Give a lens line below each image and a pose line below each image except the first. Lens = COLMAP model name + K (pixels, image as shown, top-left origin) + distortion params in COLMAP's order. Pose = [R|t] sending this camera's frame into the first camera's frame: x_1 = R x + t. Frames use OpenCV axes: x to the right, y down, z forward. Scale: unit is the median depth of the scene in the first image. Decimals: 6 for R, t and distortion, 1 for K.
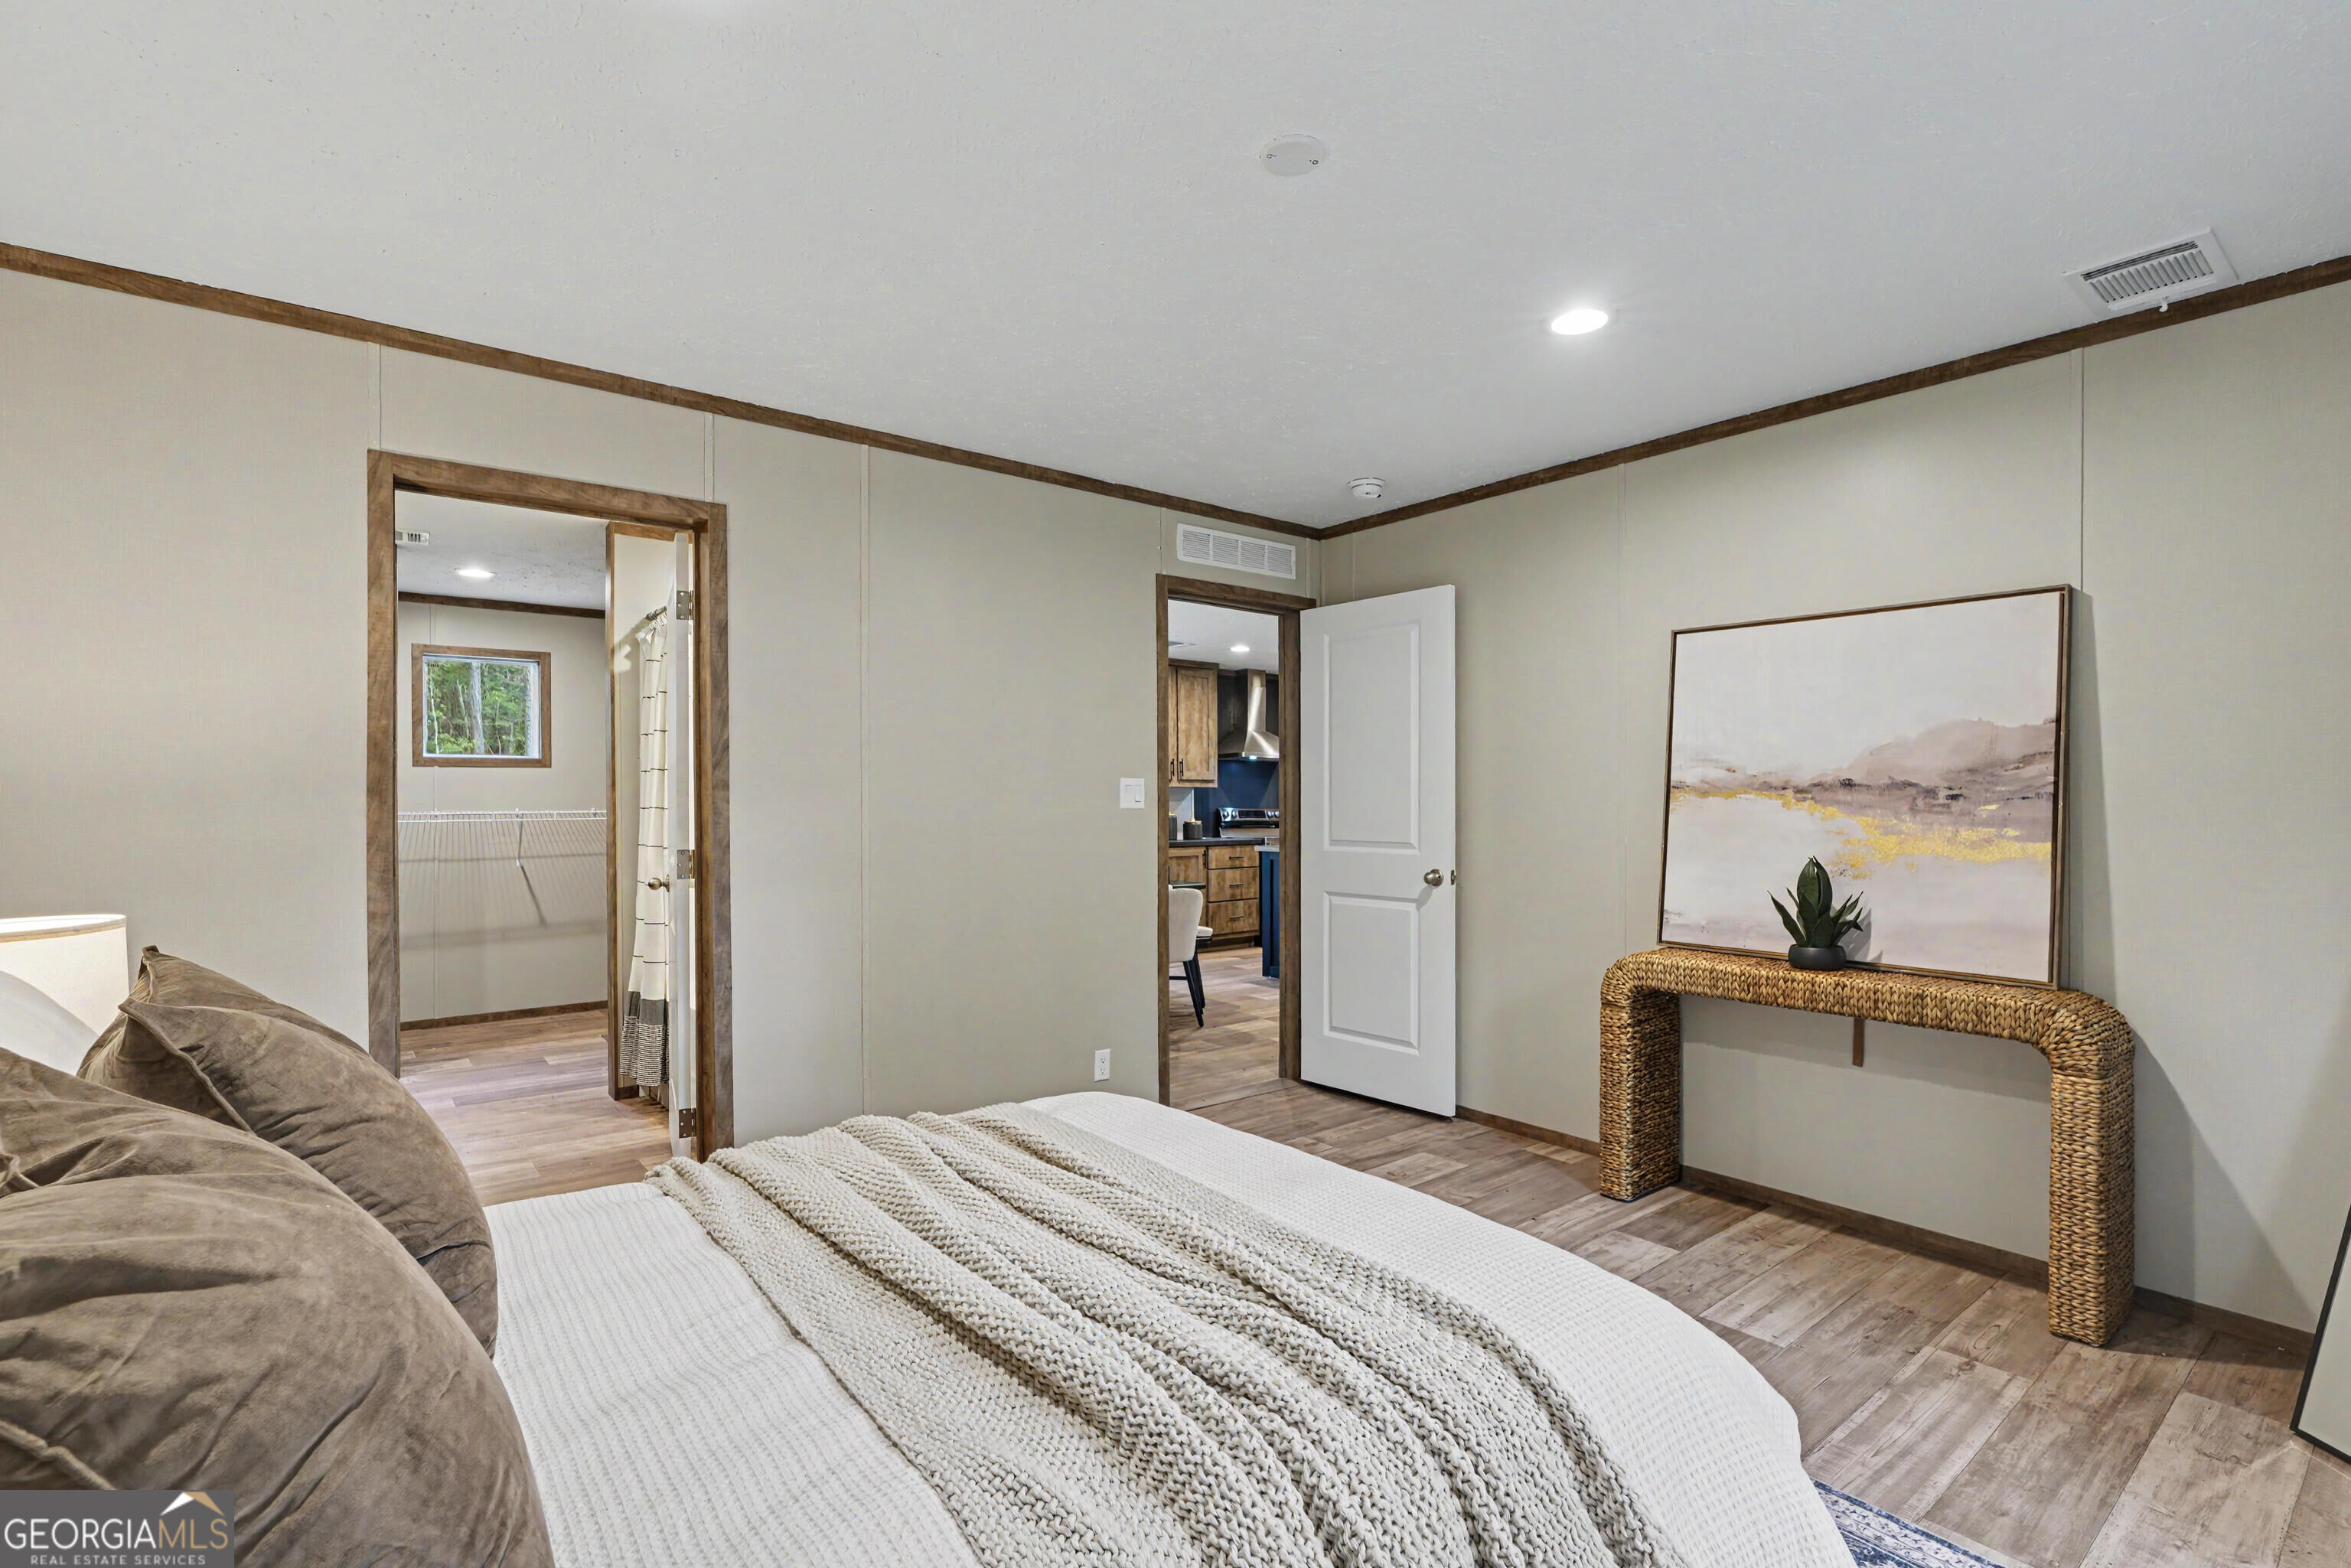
lens RADIAL K [[1092.3, 0, 1175.5], [0, 1092.3, 784.0], [0, 0, 1]] dist [-0.002494, -0.000022]
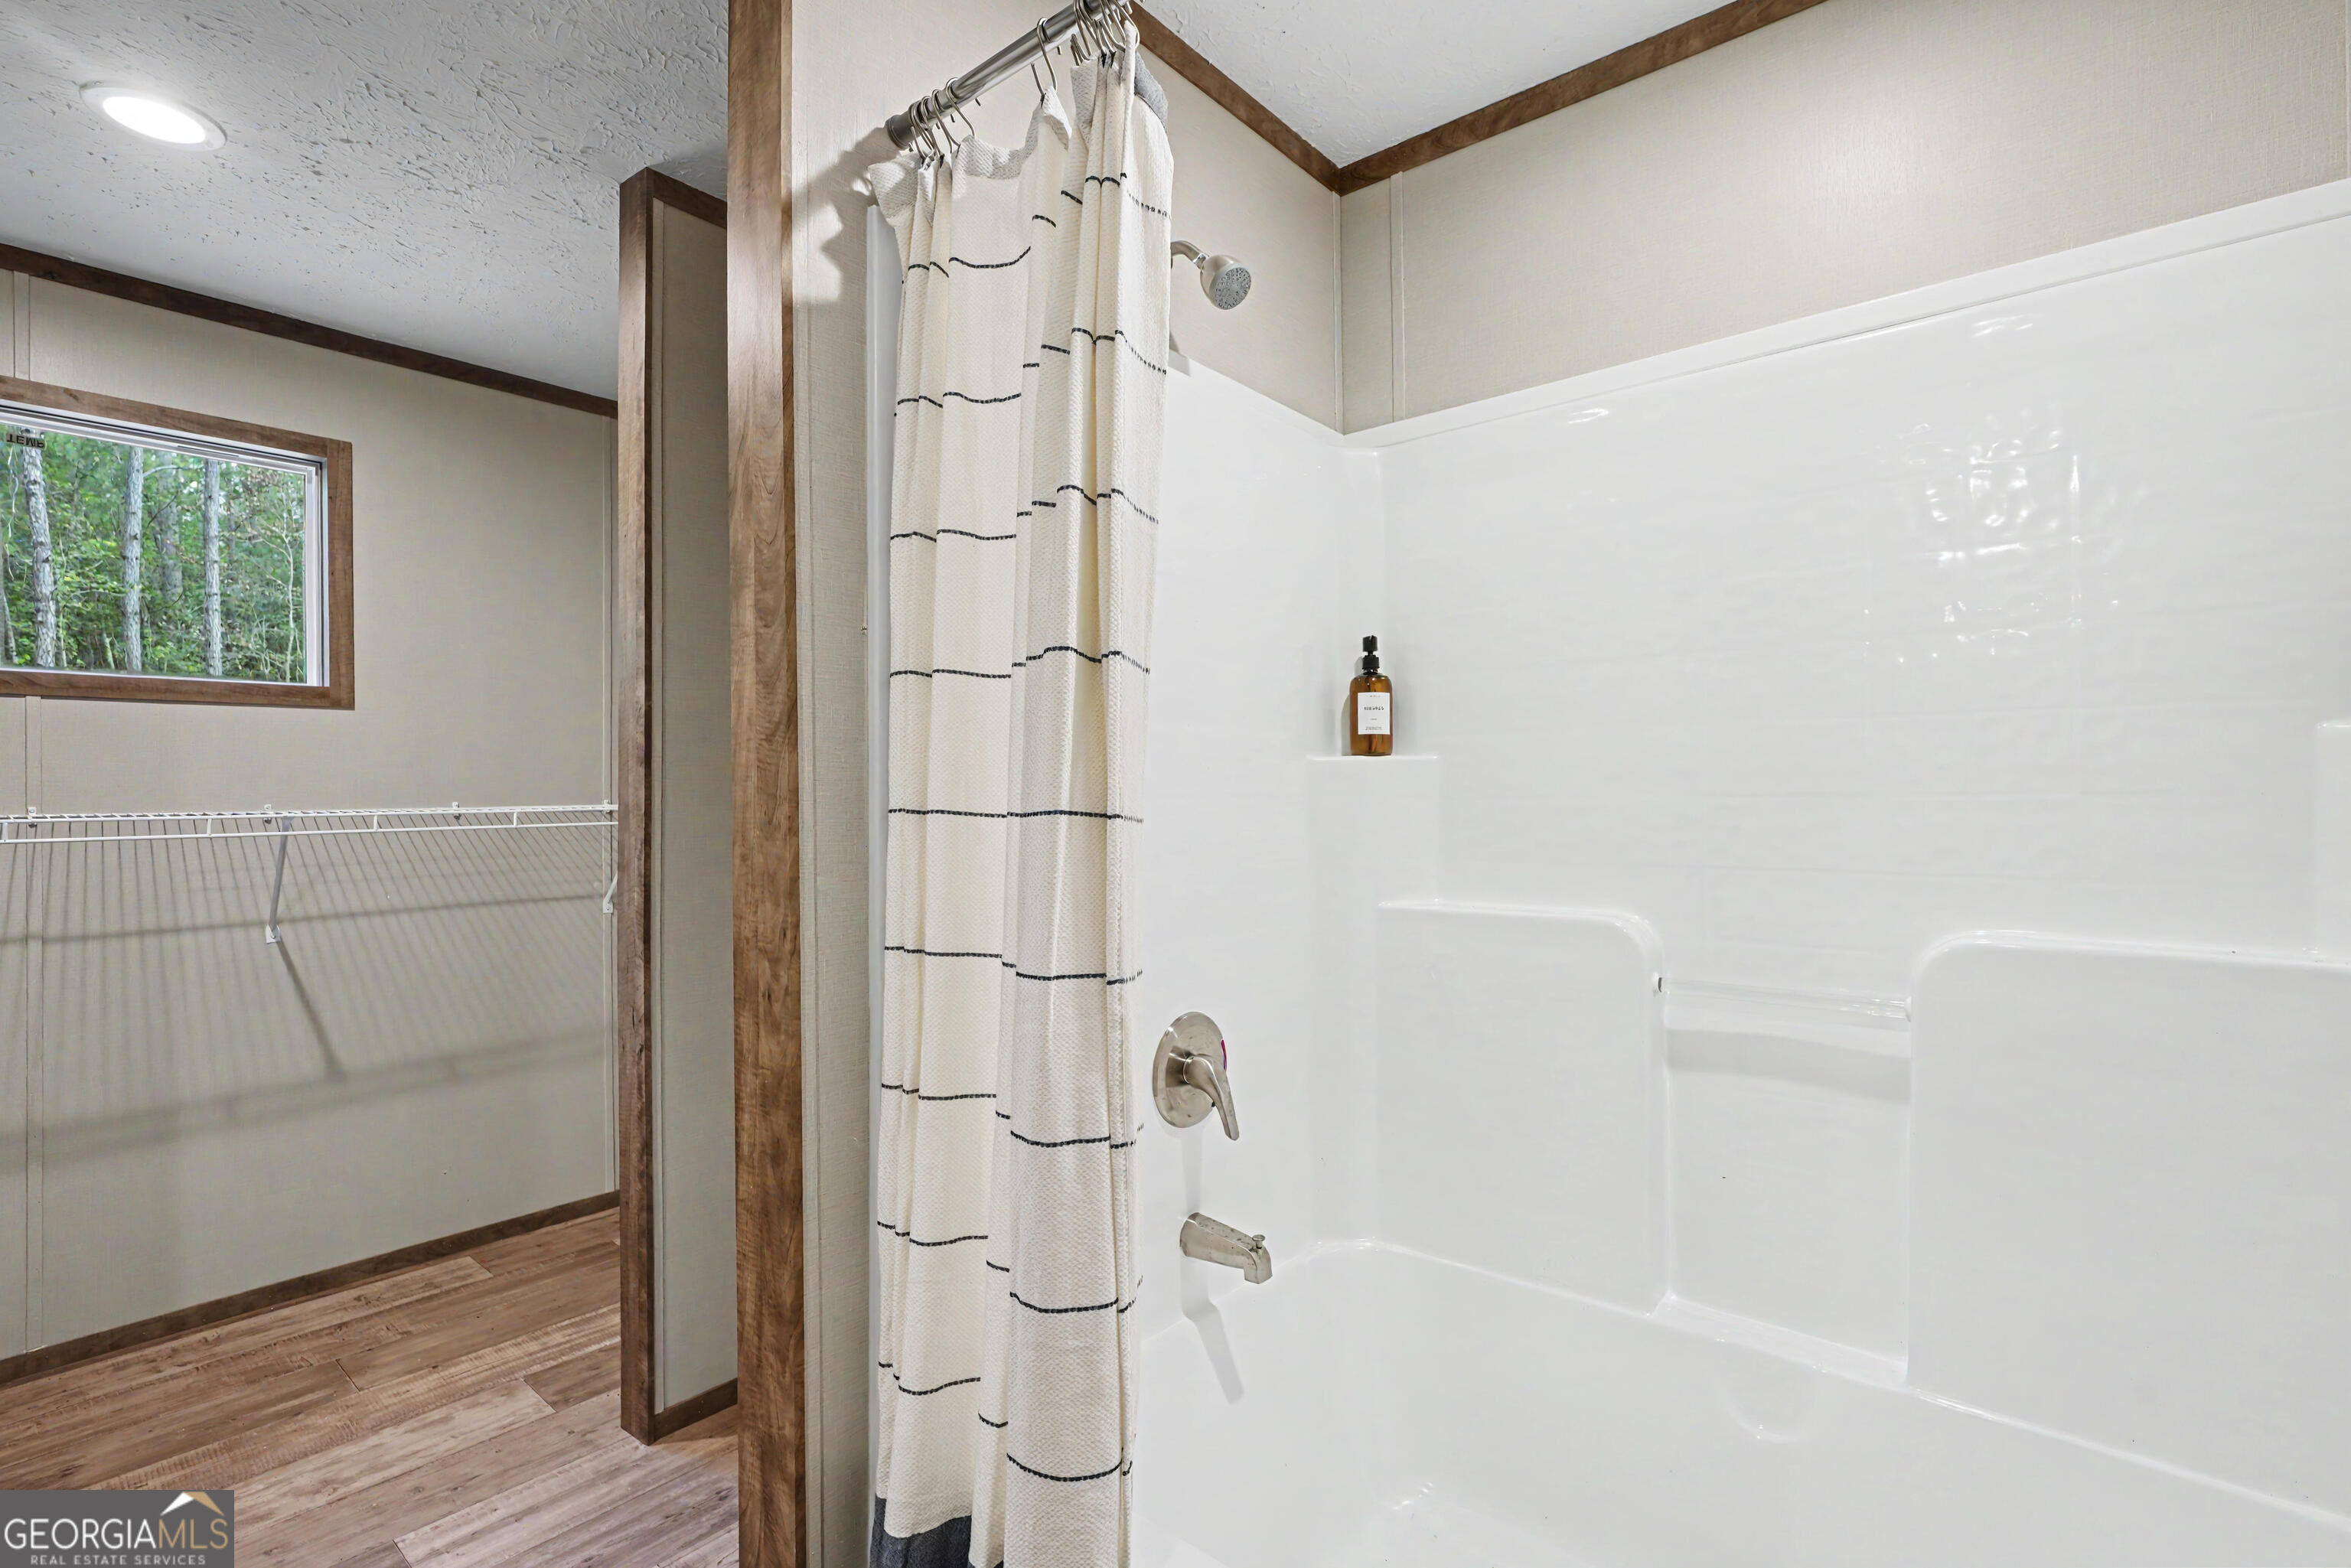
lens RADIAL K [[1092.3, 0, 1175.5], [0, 1092.3, 784.0], [0, 0, 1]] dist [-0.002494, -0.000022]
pose [[0.981111, 0.004489, 0.193392, -2.523725], [-0.005702, 0.999967, 0.005717, 0.074744], [-0.193360, -0.006712, 0.981105, 3.848761]]
